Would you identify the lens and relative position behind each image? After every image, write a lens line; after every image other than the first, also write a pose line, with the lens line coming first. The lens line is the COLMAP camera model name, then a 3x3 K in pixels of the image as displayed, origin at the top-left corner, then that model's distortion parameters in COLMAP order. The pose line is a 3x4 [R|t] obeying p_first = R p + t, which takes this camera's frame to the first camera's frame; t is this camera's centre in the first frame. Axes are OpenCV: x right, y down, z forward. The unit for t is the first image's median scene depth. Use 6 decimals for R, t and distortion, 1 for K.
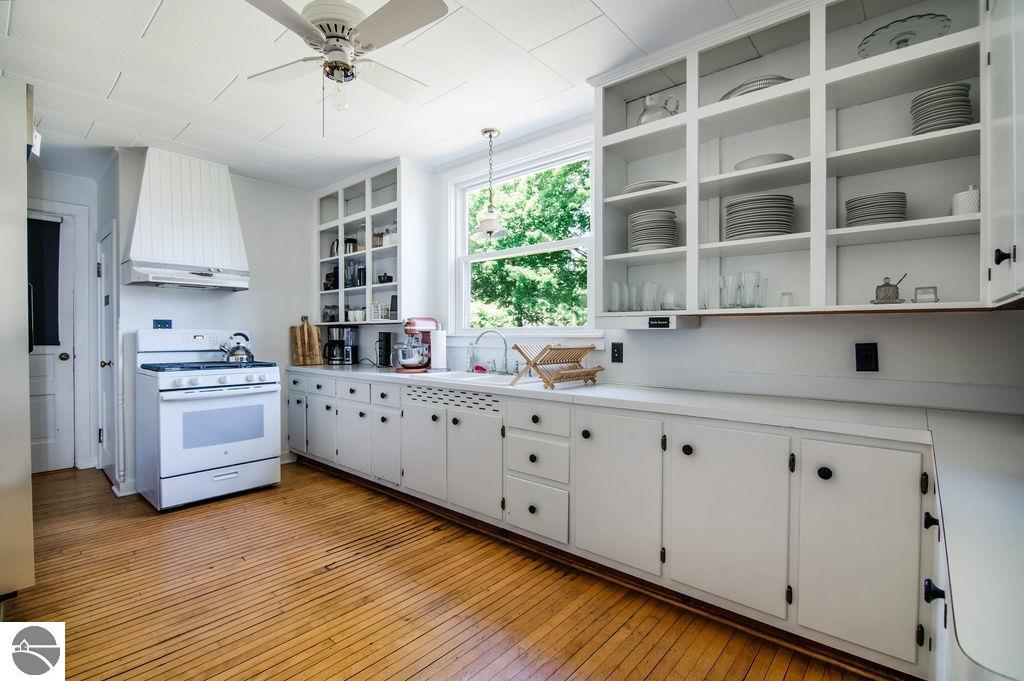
lens RADIAL K [[470.9, 0, 519.1], [0, 470.9, 340.6], [0, 0, 1]] dist [-0.012890, -0.001958]
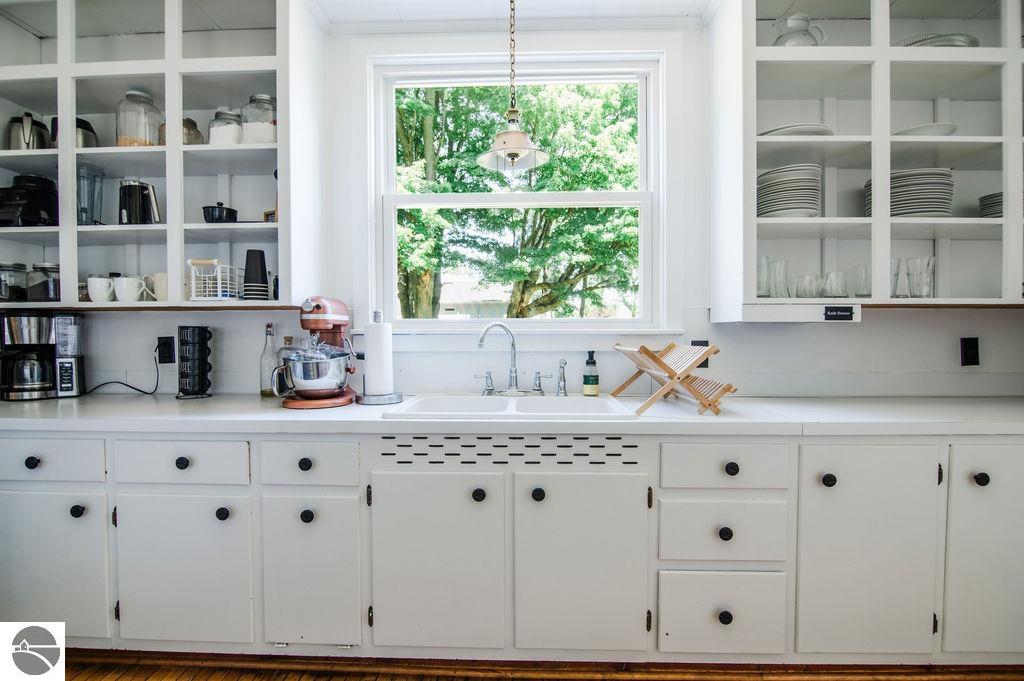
lens RADIAL K [[470.9, 0, 509.3], [0, 470.9, 339.0], [0, 0, 1]] dist [-0.012890, -0.001958]
pose [[0.783761, -0.012687, 0.620932, -0.387825], [0.010558, 0.999919, 0.007104, -0.005216], [-0.620972, 0.000988, 0.783832, 0.484642]]
